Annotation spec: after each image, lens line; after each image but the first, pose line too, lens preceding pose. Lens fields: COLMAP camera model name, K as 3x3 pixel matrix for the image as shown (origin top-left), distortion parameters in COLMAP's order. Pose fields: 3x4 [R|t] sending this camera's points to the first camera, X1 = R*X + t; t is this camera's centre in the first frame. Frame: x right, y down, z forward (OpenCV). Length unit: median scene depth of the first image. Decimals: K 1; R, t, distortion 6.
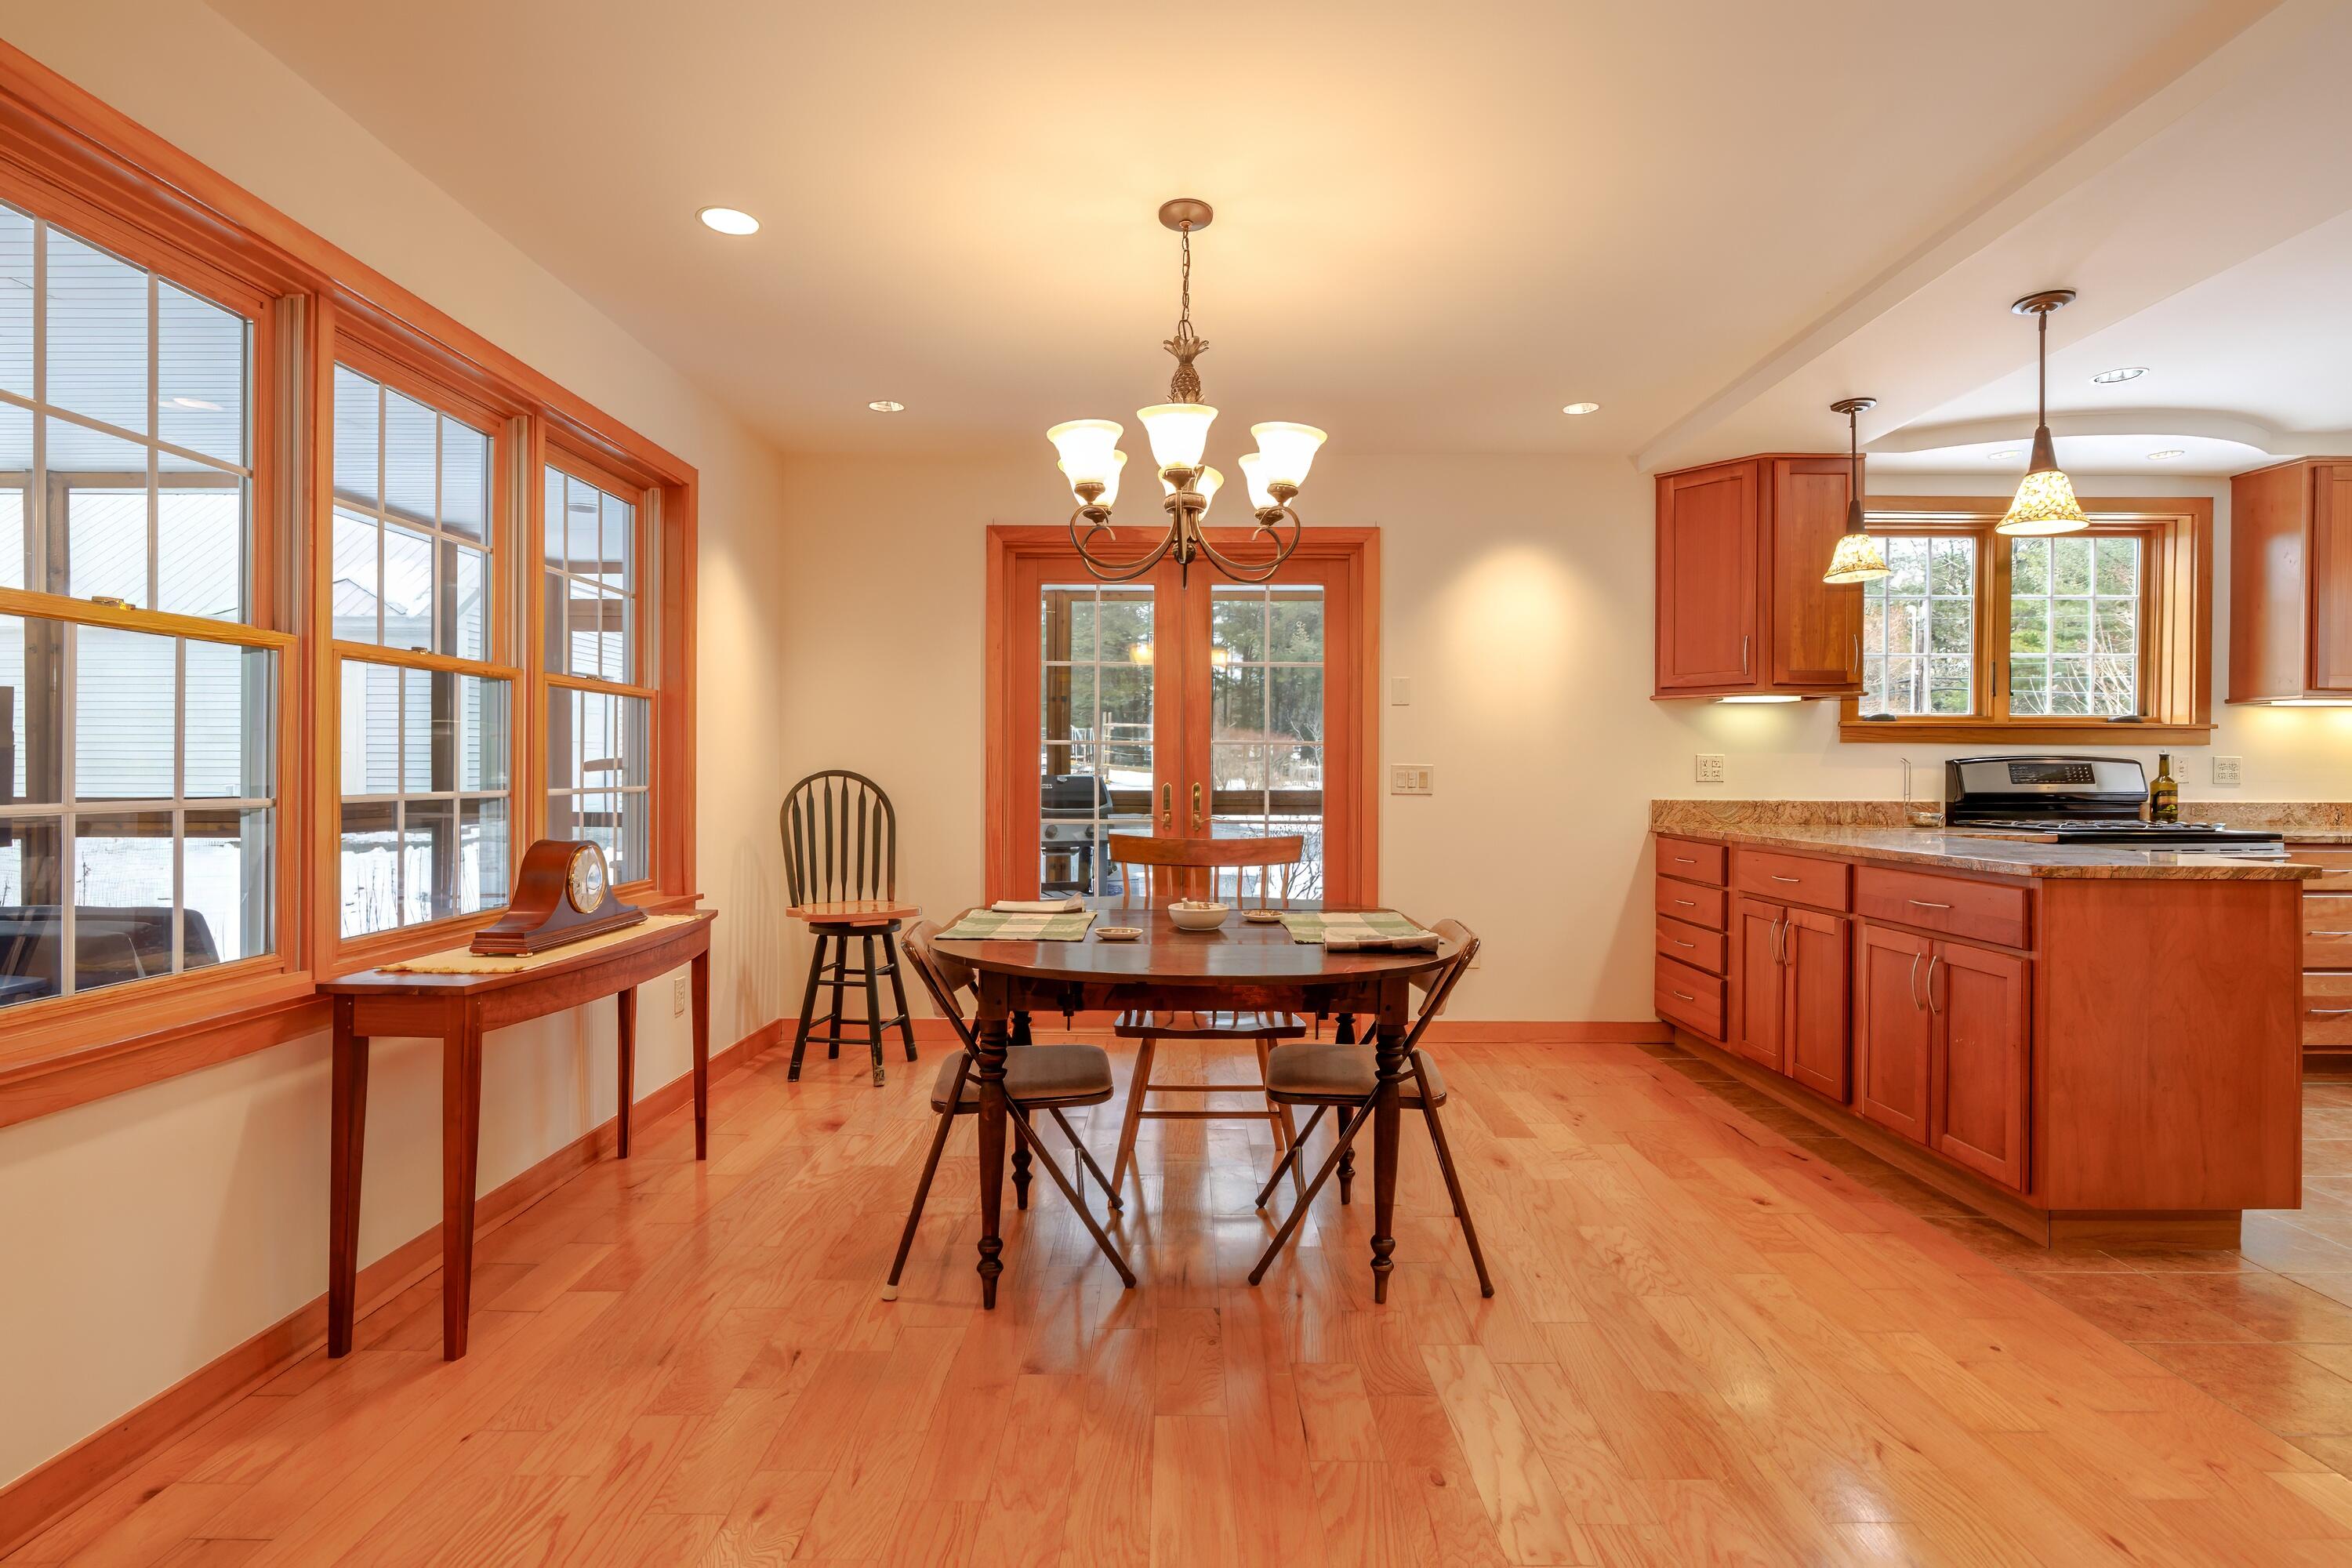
lens RADIAL K [[1109.0, 0, 1180.7], [0, 1109.0, 773.1], [0, 0, 1]] dist [-0.003127, 0.000415]
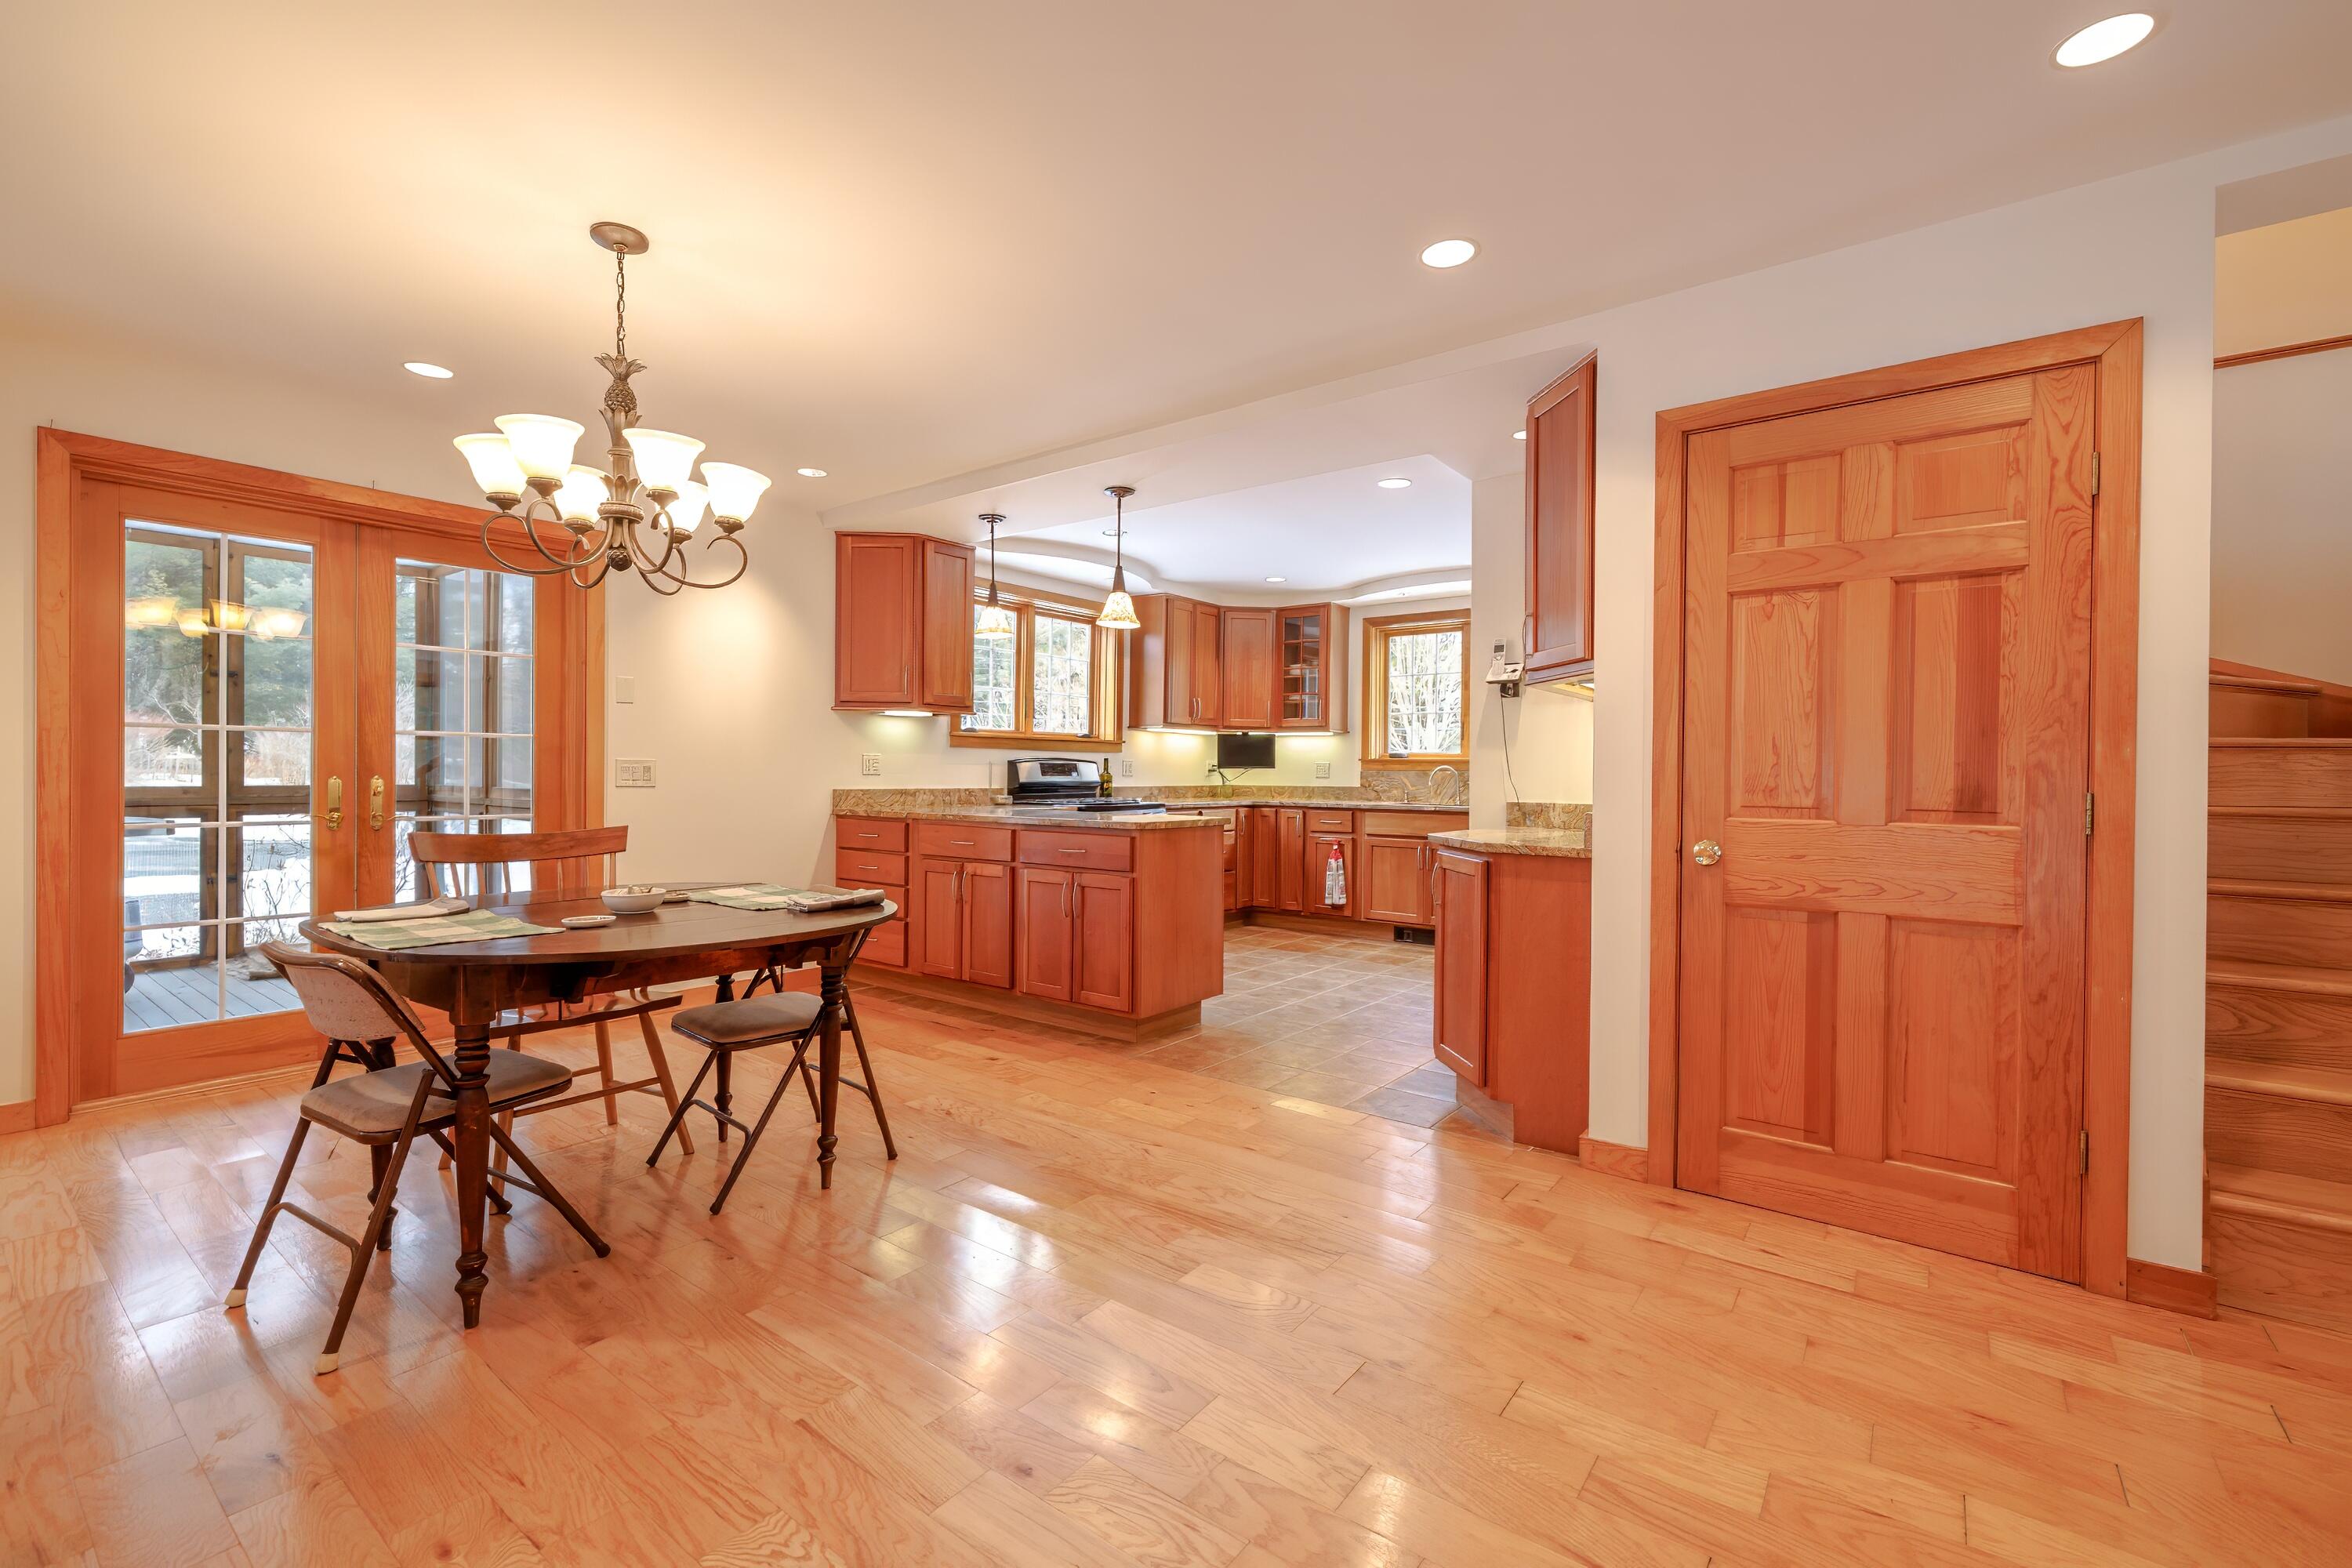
lens RADIAL K [[1003.1, 0, 1177.4], [0, 1003.1, 773.0], [0, 0, 1]] dist [-0.000165, 0.000150]
pose [[0.606291, 0.000012, 0.795243, -0.316477], [-0.005072, 0.999980, 0.003852, -0.000650], [-0.795226, -0.006369, 0.606279, -0.004020]]
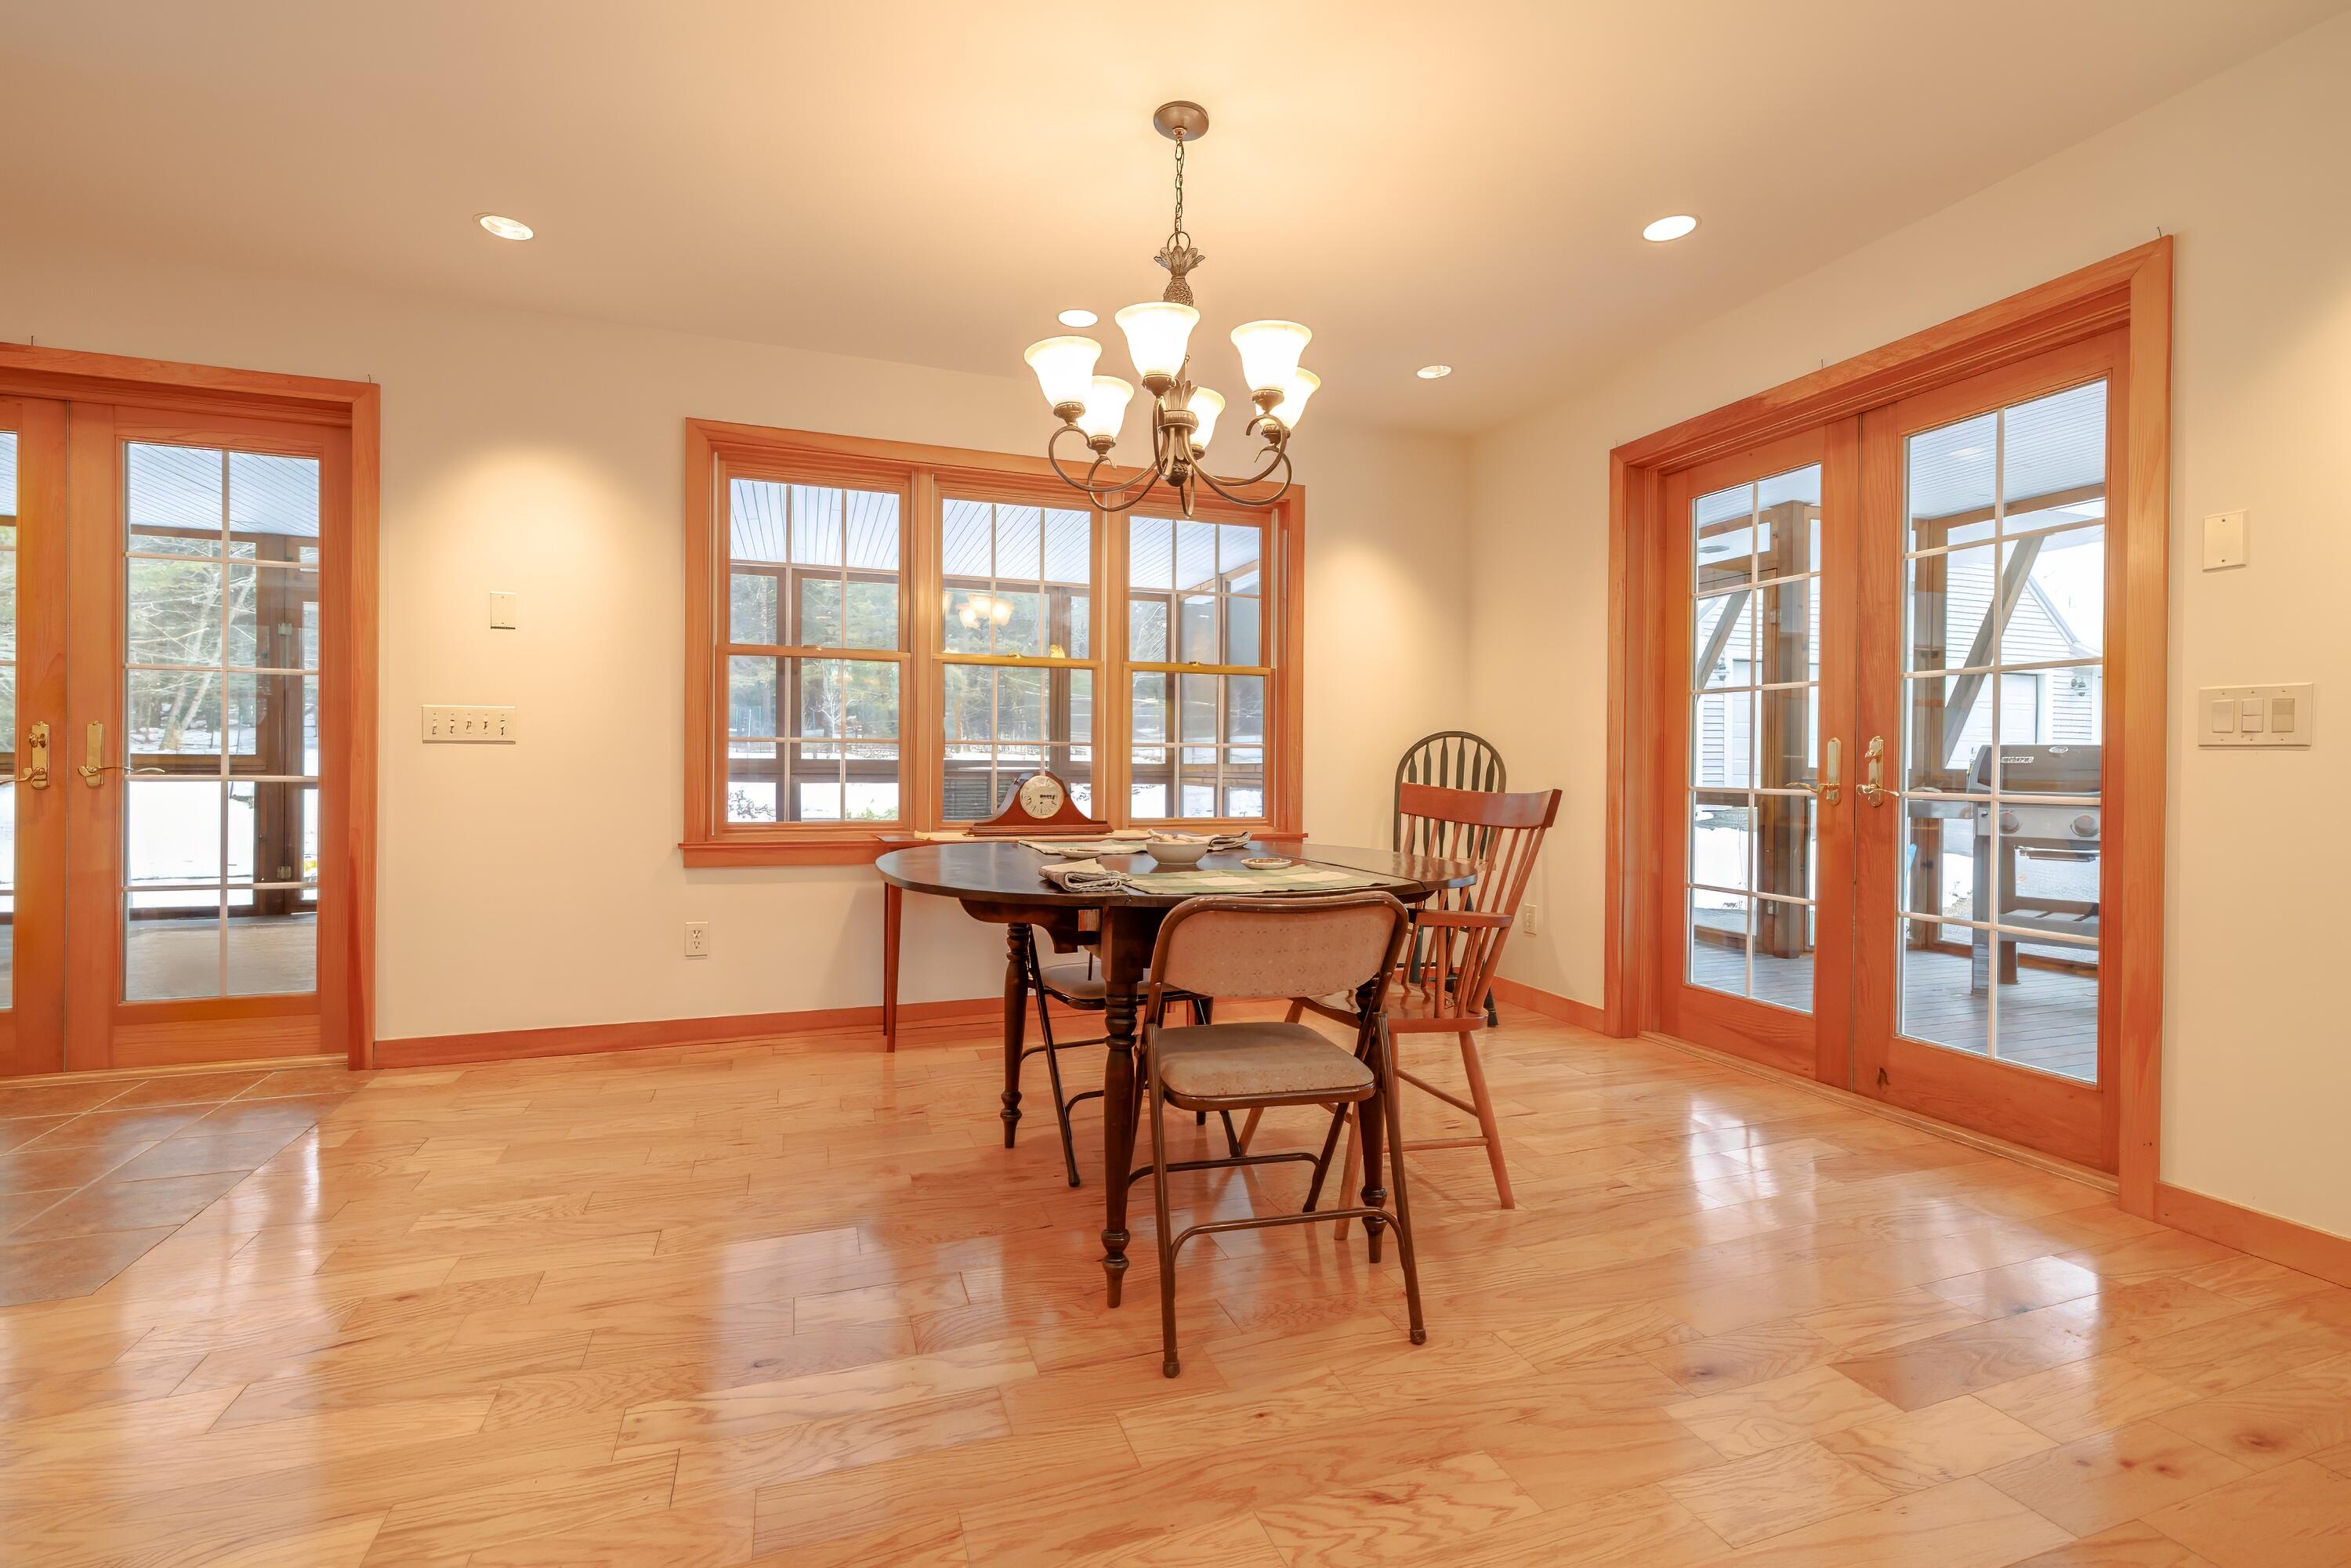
lens RADIAL K [[1028.2, 0, 1152.2], [0, 1028.2, 764.3], [0, 0, 1]] dist [0.000587, 0.000039]
pose [[0.330112, -0.001611, -0.943940, 0.613969], [-0.008528, 0.999953, -0.004689, 0.042631], [0.943903, 0.009598, 0.330083, 0.501424]]
